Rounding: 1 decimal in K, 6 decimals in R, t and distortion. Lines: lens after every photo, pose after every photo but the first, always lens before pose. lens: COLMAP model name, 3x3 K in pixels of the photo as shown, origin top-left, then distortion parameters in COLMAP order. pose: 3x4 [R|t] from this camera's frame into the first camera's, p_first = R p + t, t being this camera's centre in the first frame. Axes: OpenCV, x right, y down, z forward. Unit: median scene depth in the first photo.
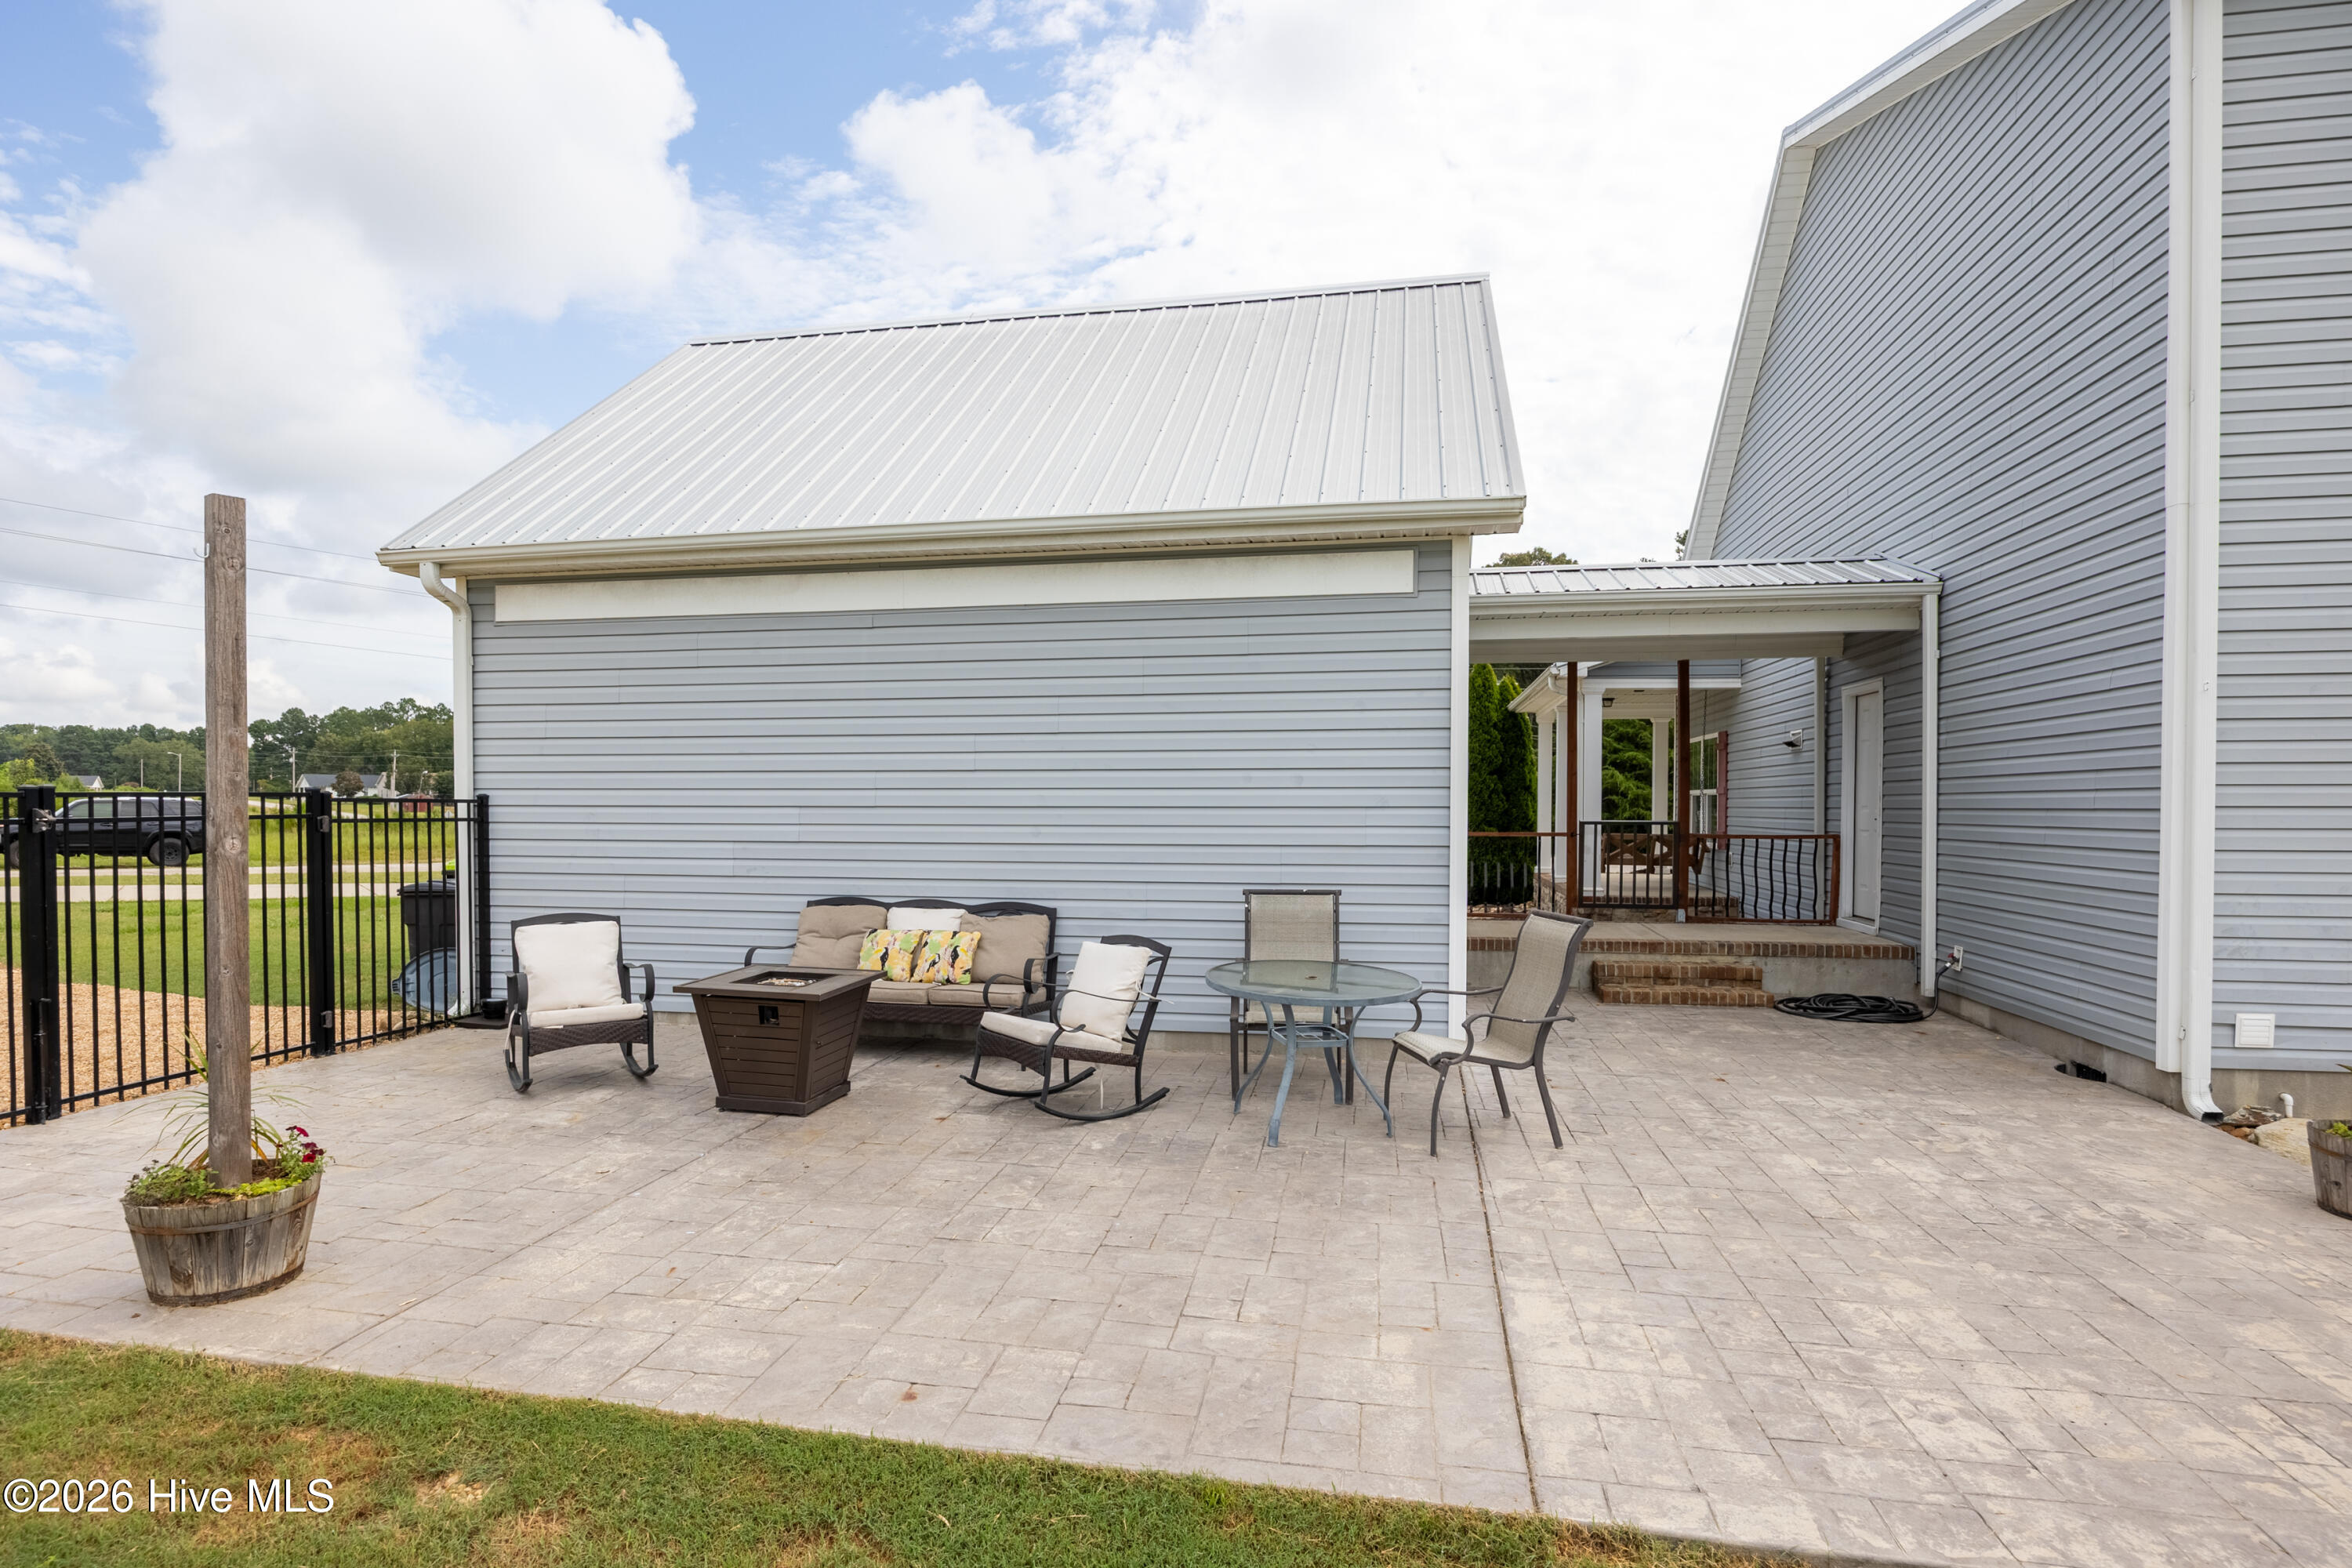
lens RADIAL K [[1215.0, 0, 1176.0], [0, 1215.0, 784.0], [0, 0, 1]] dist [-0.000197, -0.000014]
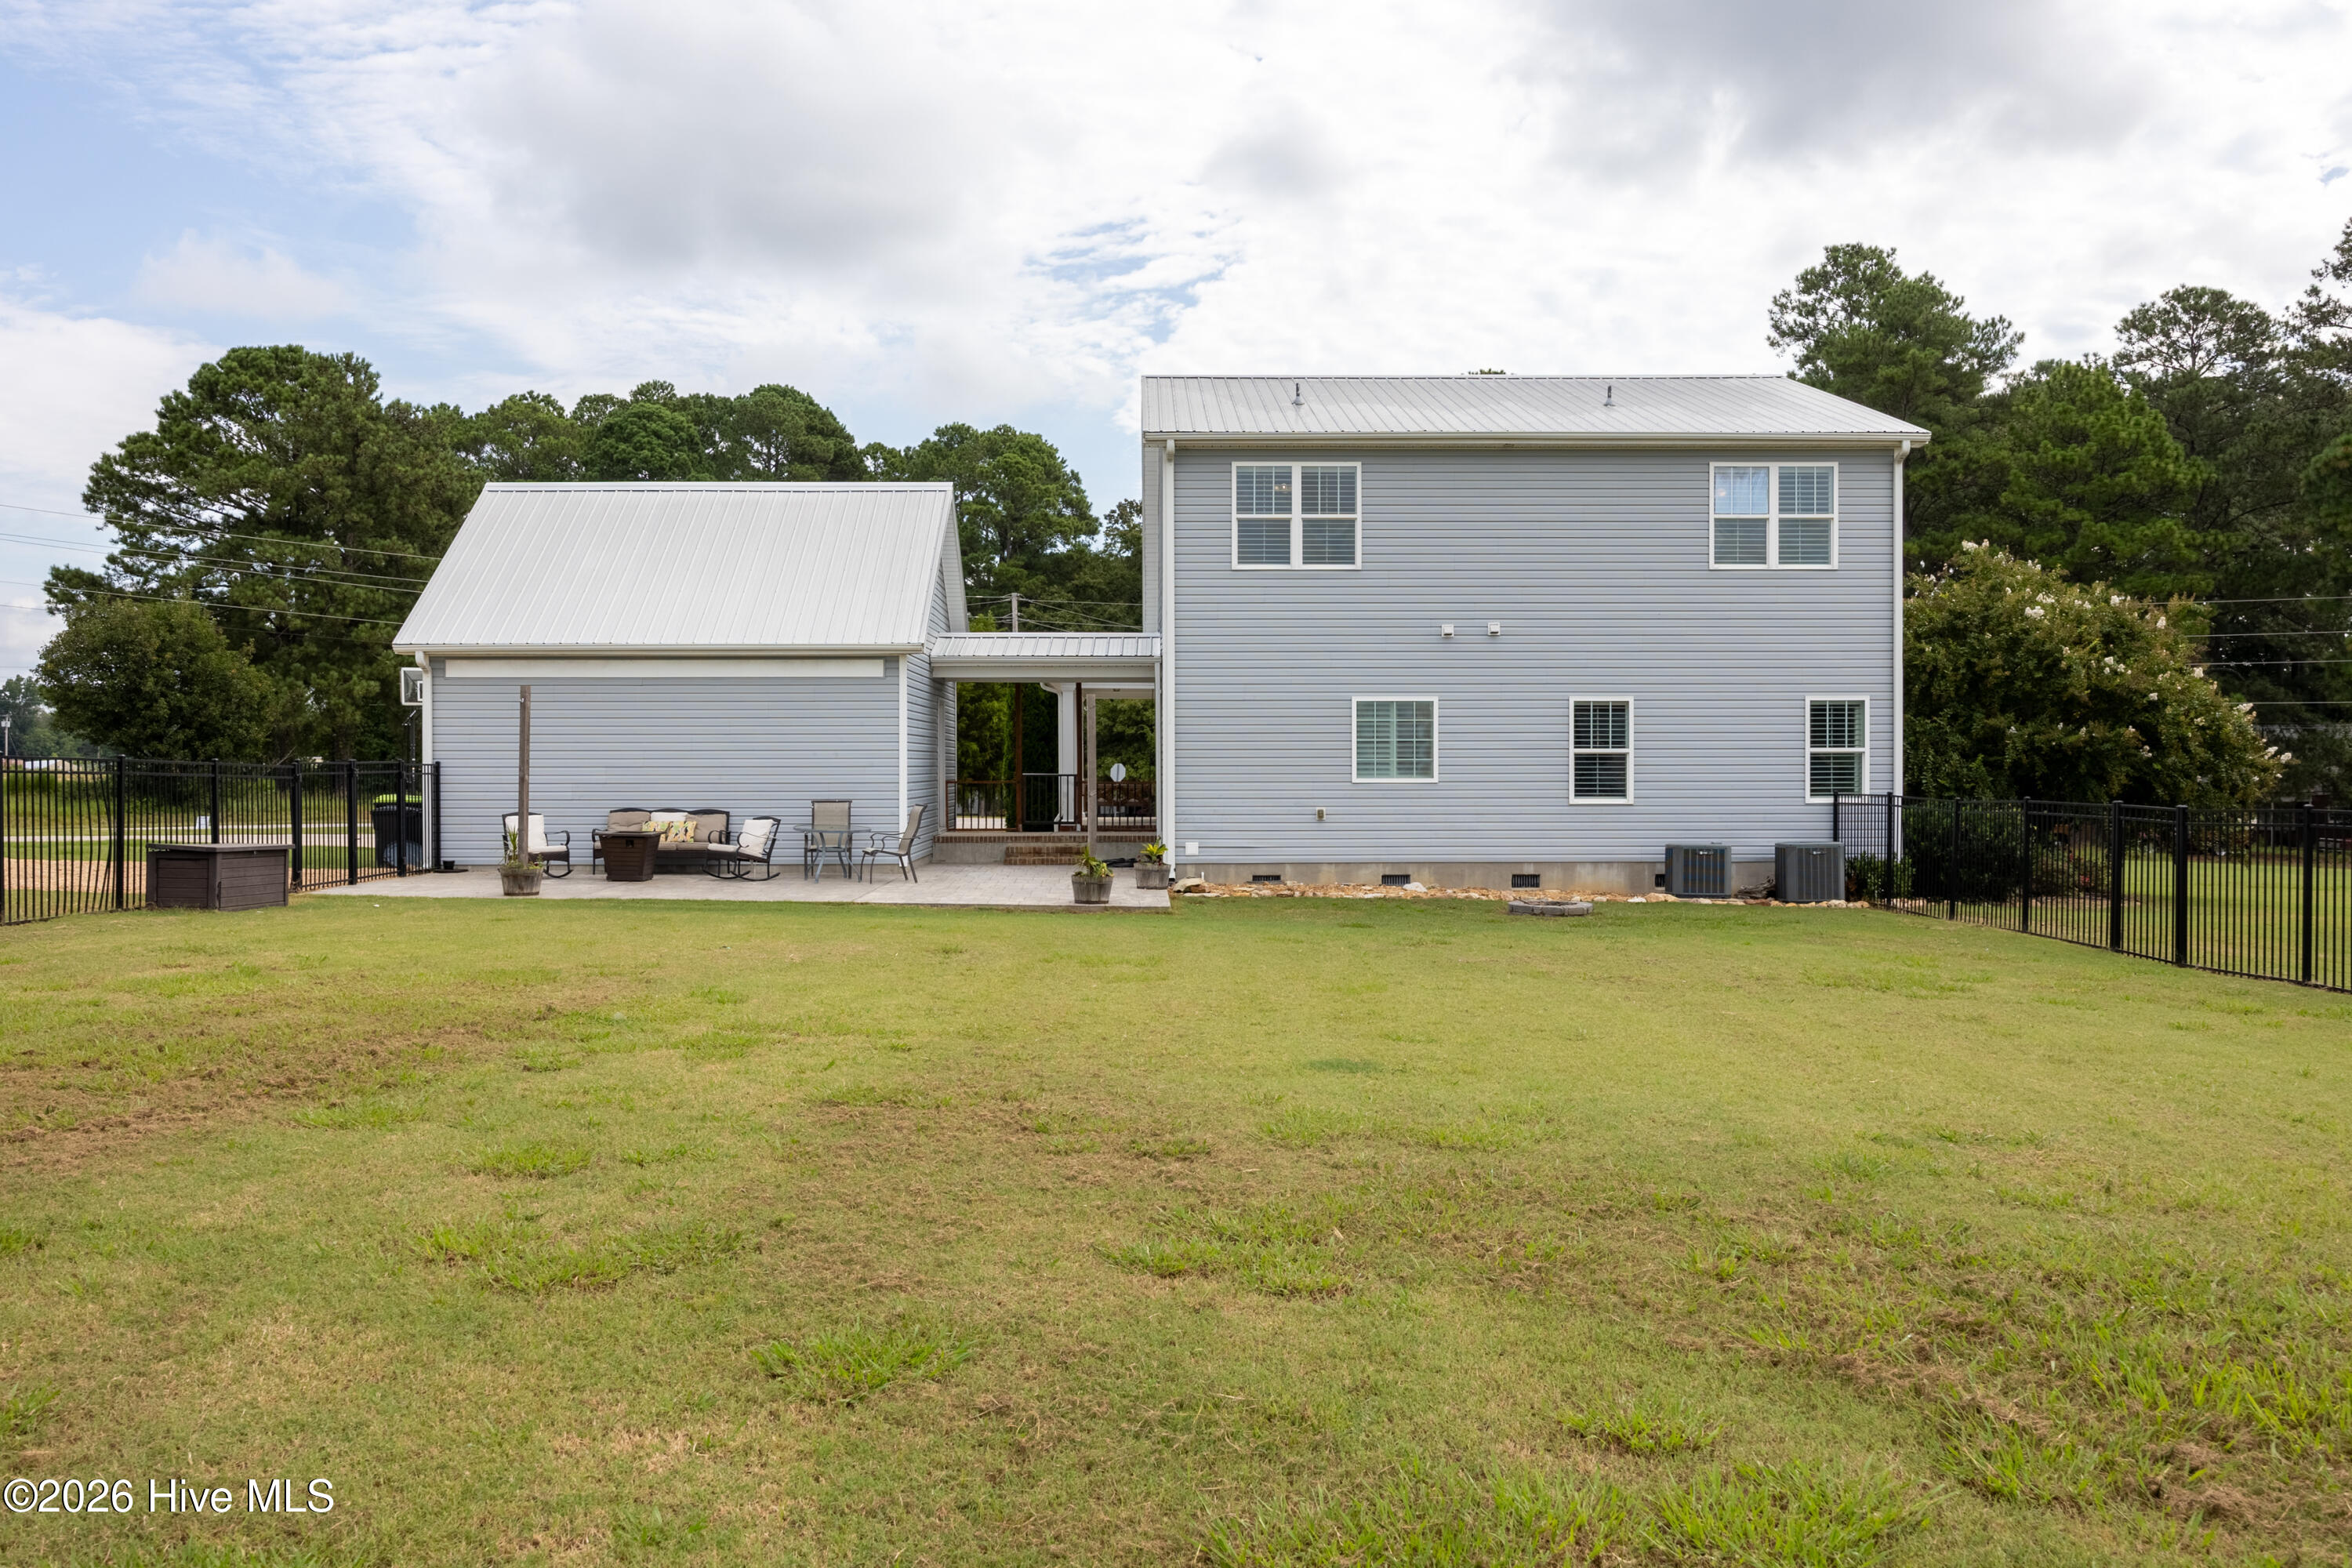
lens RADIAL K [[1855.9, 0, 1176.0], [0, 1855.9, 784.0], [0, 0, 1]] dist [0.003097, 0.000605]
pose [[0.980474, -0.003756, 0.196613, 0.038157], [-0.001485, 0.999648, 0.026503, -0.043133], [-0.196643, -0.026278, 0.980123, -2.611424]]
